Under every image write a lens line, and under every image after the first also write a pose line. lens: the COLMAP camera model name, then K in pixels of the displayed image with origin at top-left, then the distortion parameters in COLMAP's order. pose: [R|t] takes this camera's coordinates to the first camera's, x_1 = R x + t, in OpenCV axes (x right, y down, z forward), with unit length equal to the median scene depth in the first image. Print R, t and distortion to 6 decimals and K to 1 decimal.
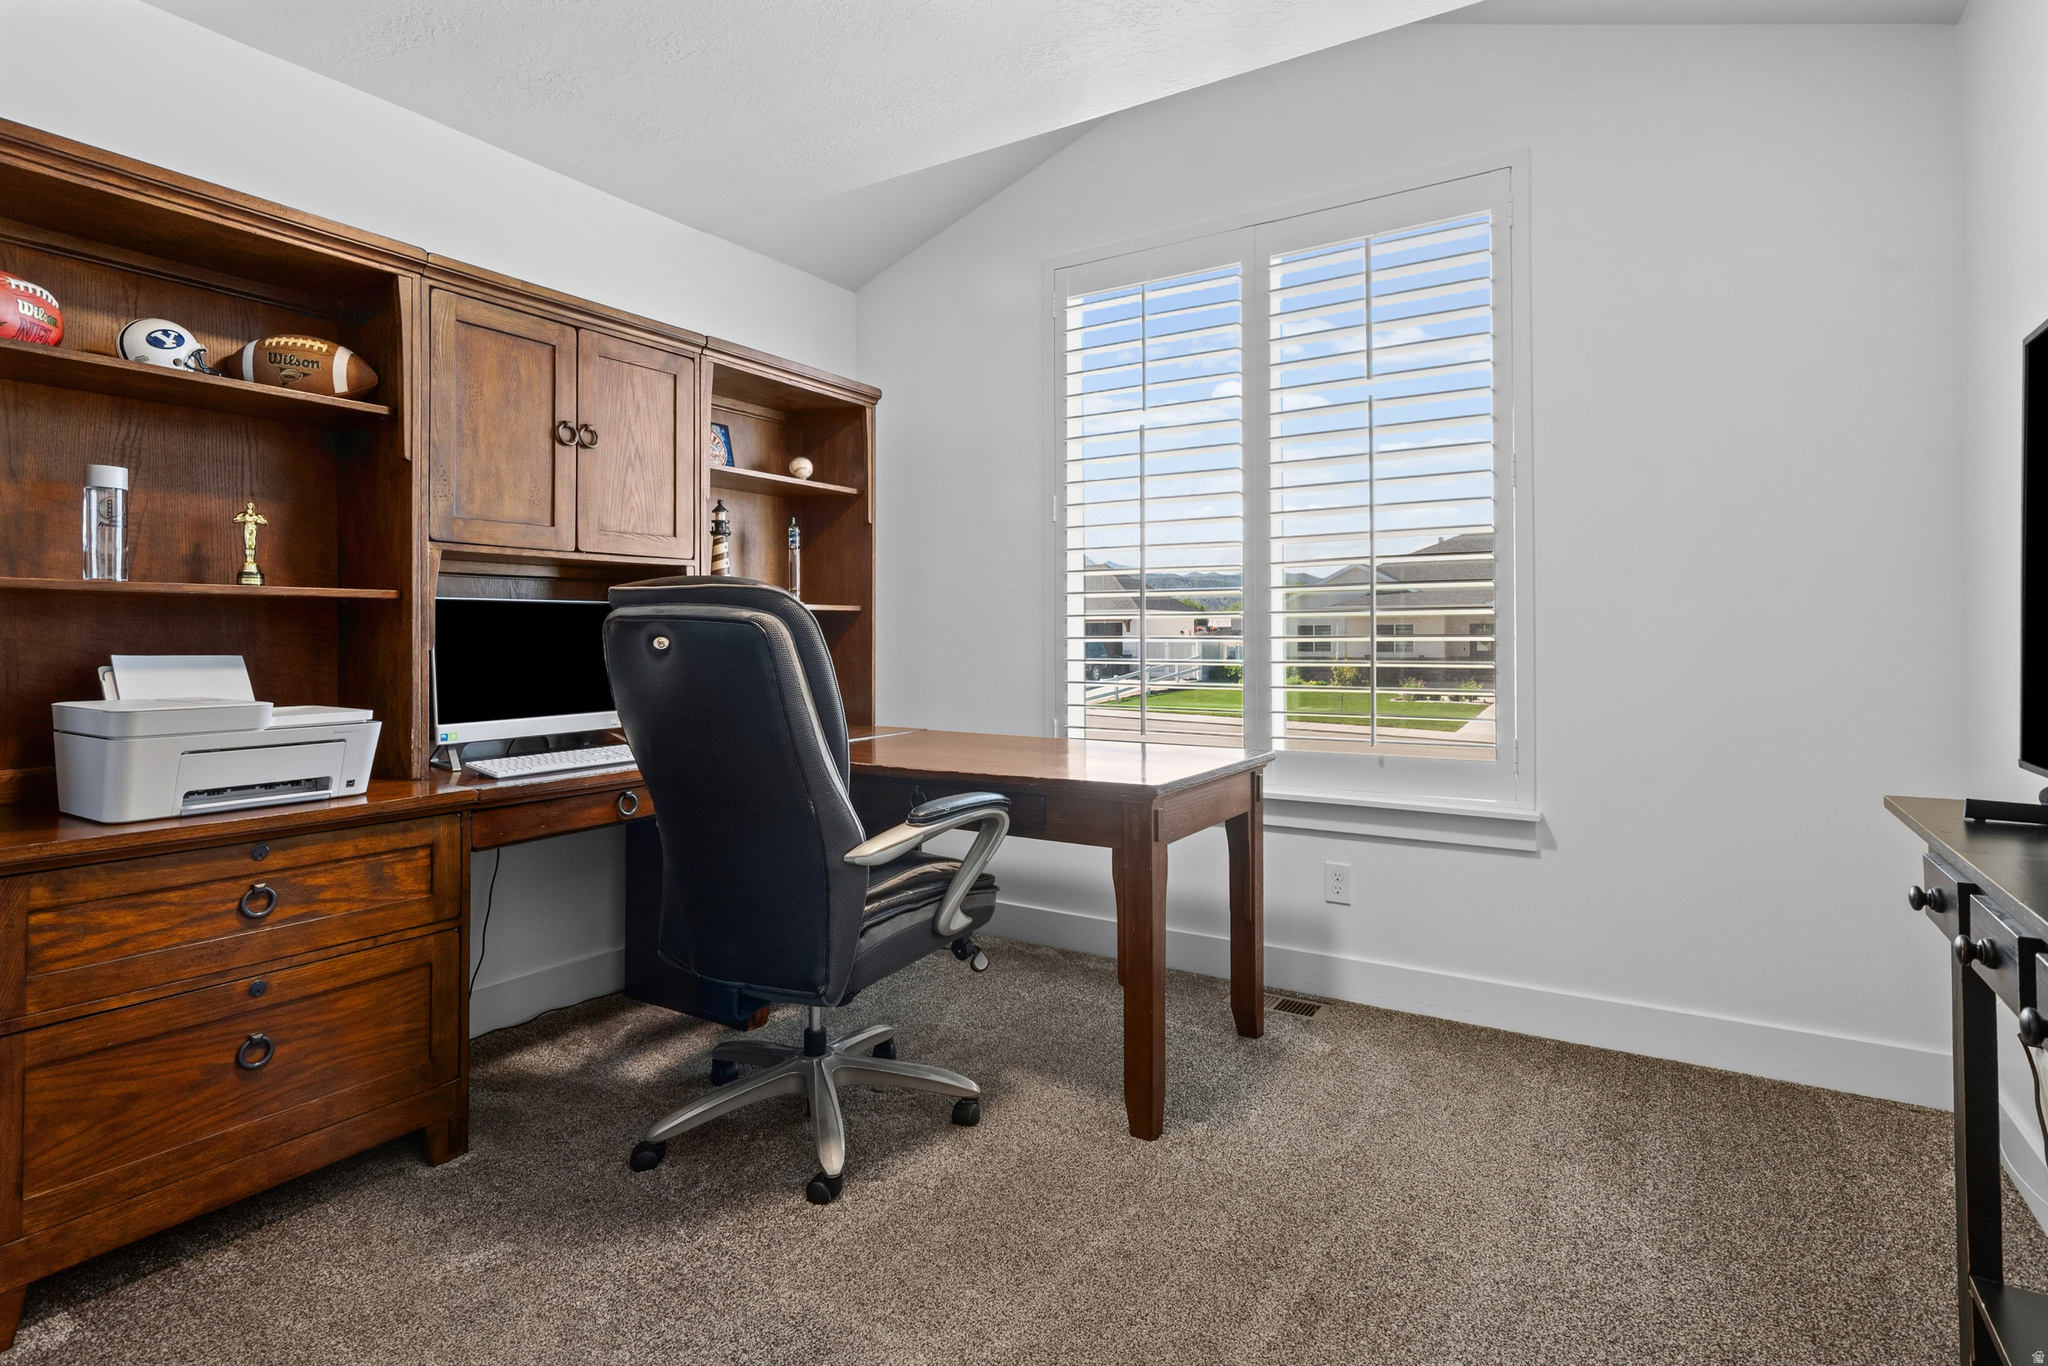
lens RADIAL K [[989.7, 0, 1057.8], [0, 989.7, 633.7], [0, 0, 1]] dist [0.007519, -0.000283]
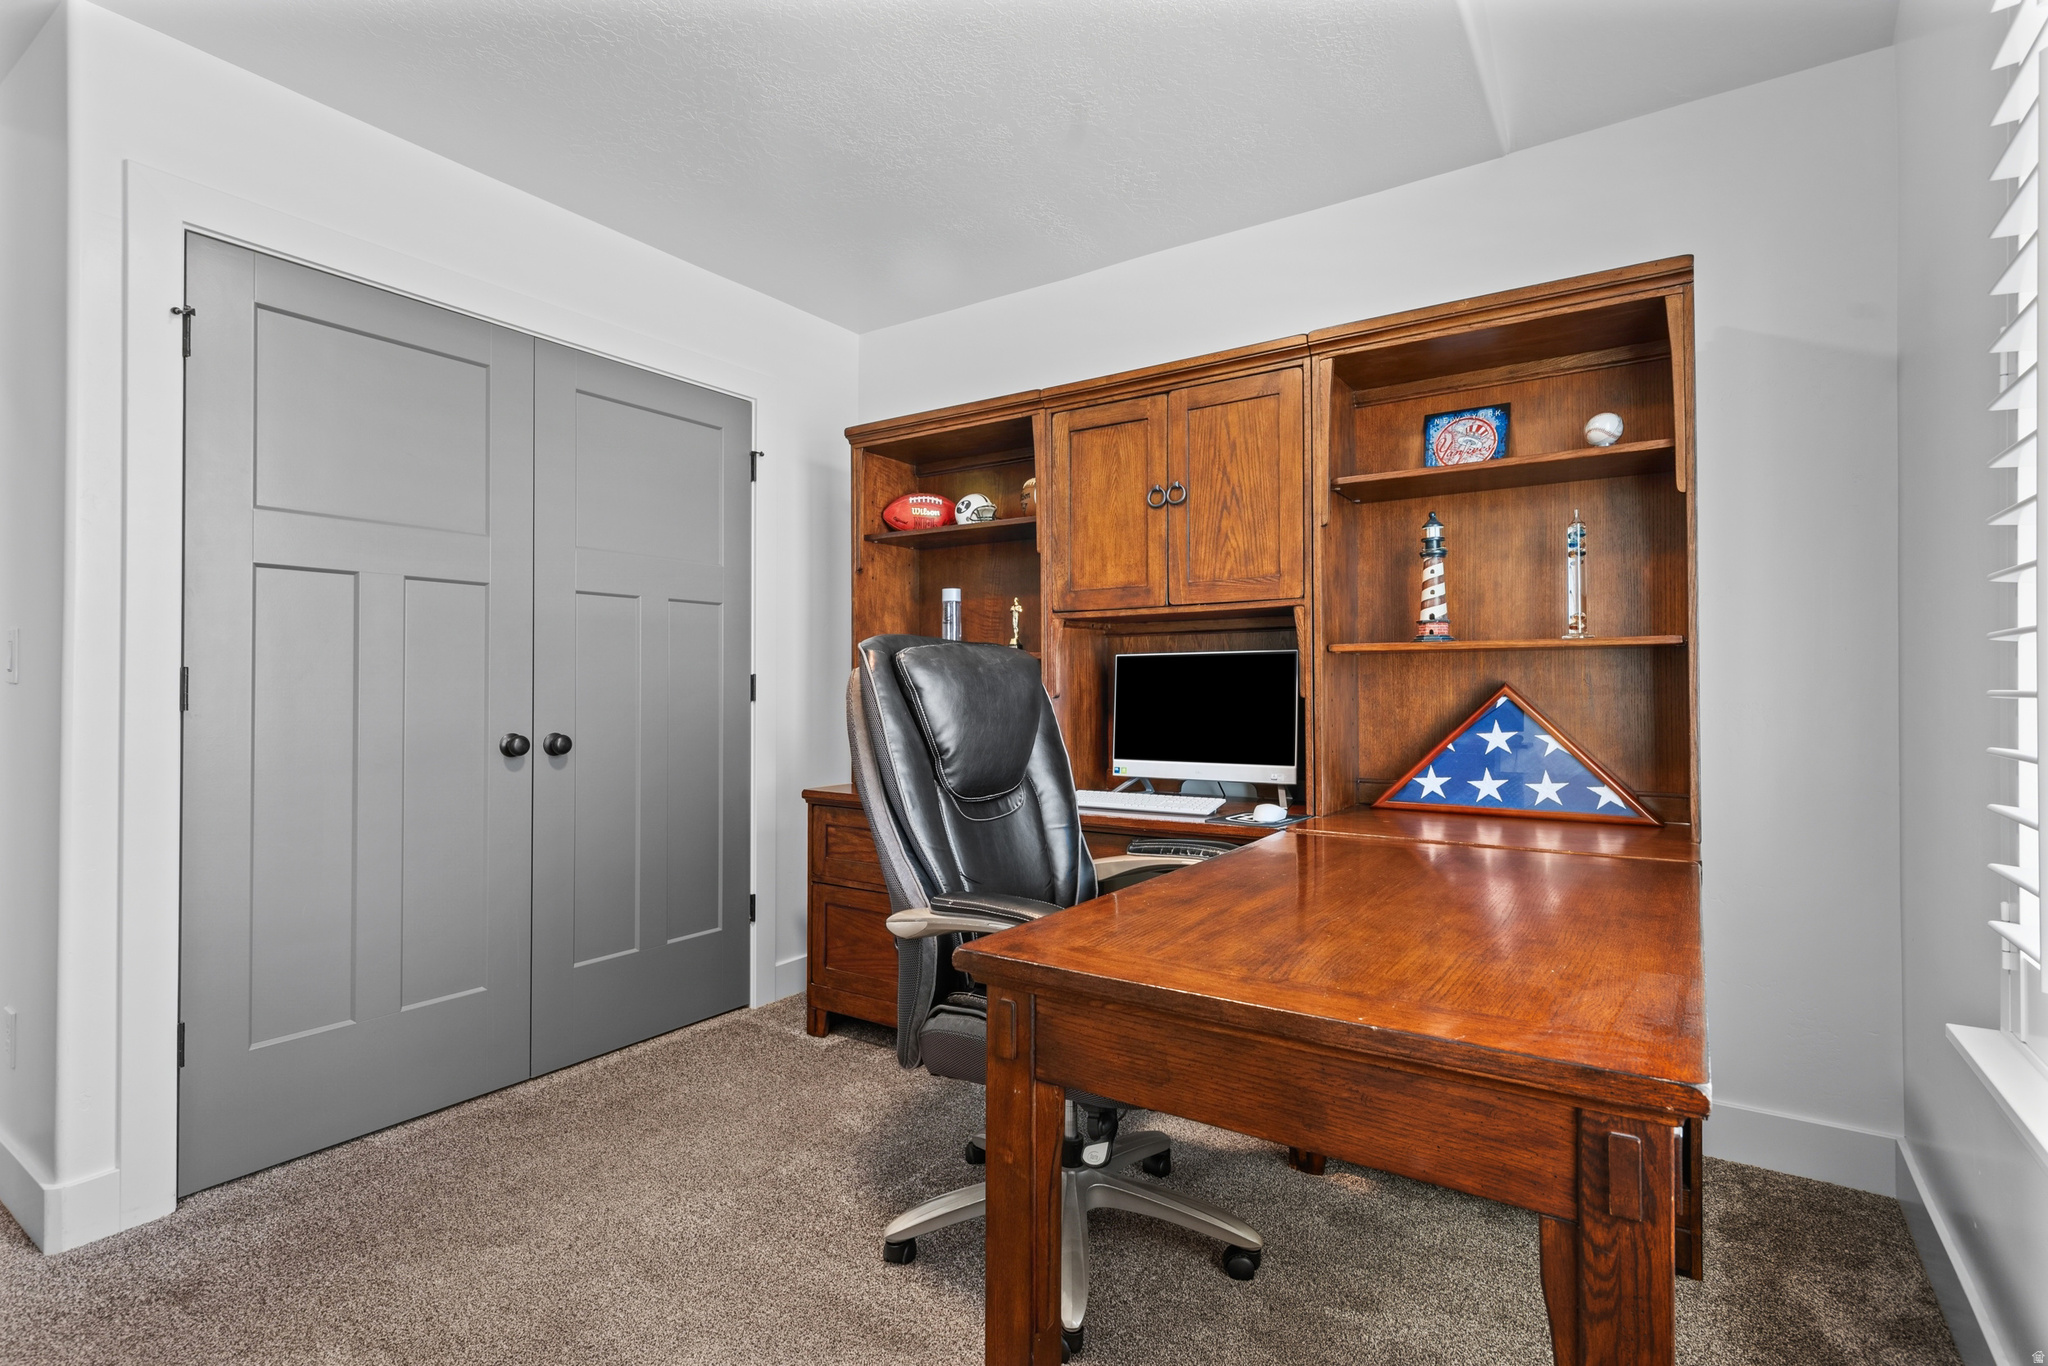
lens RADIAL K [[989.7, 0, 1028.0], [0, 989.7, 684.8], [0, 0, 1]] dist [0.007519, -0.000283]
pose [[-0.040863, -0.000605, -0.999165, 0.611220], [0.005709, 0.999983, -0.000839, 0.000333], [0.999148, -0.005739, -0.040859, 0.964925]]
